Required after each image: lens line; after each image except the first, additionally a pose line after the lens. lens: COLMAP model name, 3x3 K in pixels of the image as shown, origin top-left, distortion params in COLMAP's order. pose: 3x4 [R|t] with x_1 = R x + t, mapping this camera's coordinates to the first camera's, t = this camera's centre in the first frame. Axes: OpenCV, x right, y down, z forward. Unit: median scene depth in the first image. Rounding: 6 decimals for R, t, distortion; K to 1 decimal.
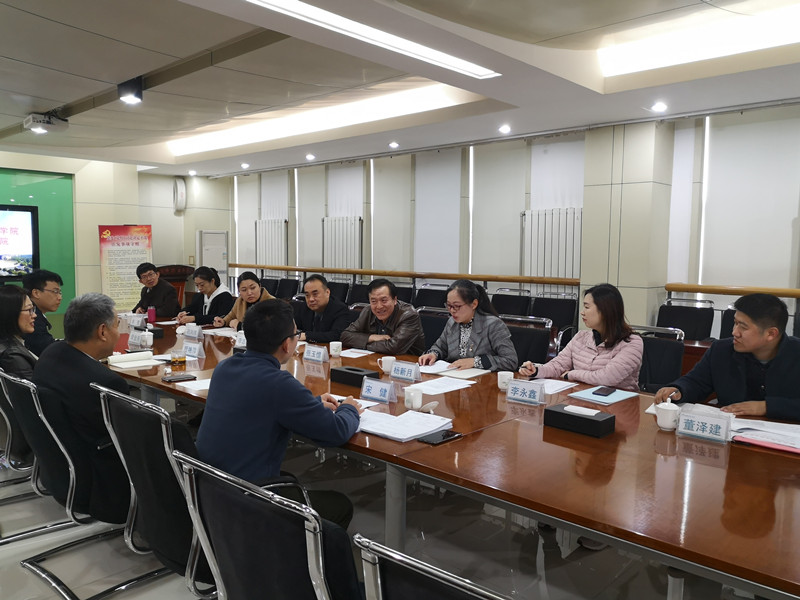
lens RADIAL K [[637.5, 0, 400.0], [0, 637.5, 300.0], [0, 0, 1]] dist [-0.000401, -0.002158]
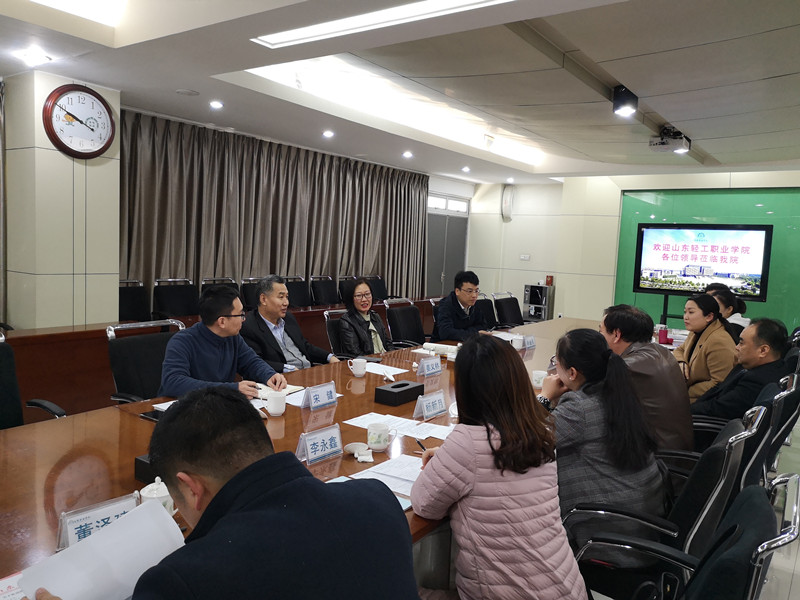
lens RADIAL K [[637.5, 0, 400.0], [0, 637.5, 300.0], [0, 0, 1]] dist [-0.000401, -0.002158]
pose [[0.142050, 0.073334, -0.987139, 0.318088], [-0.119813, 0.991193, 0.056394, -0.021539], [0.982582, 0.110262, 0.149586, 0.320663]]
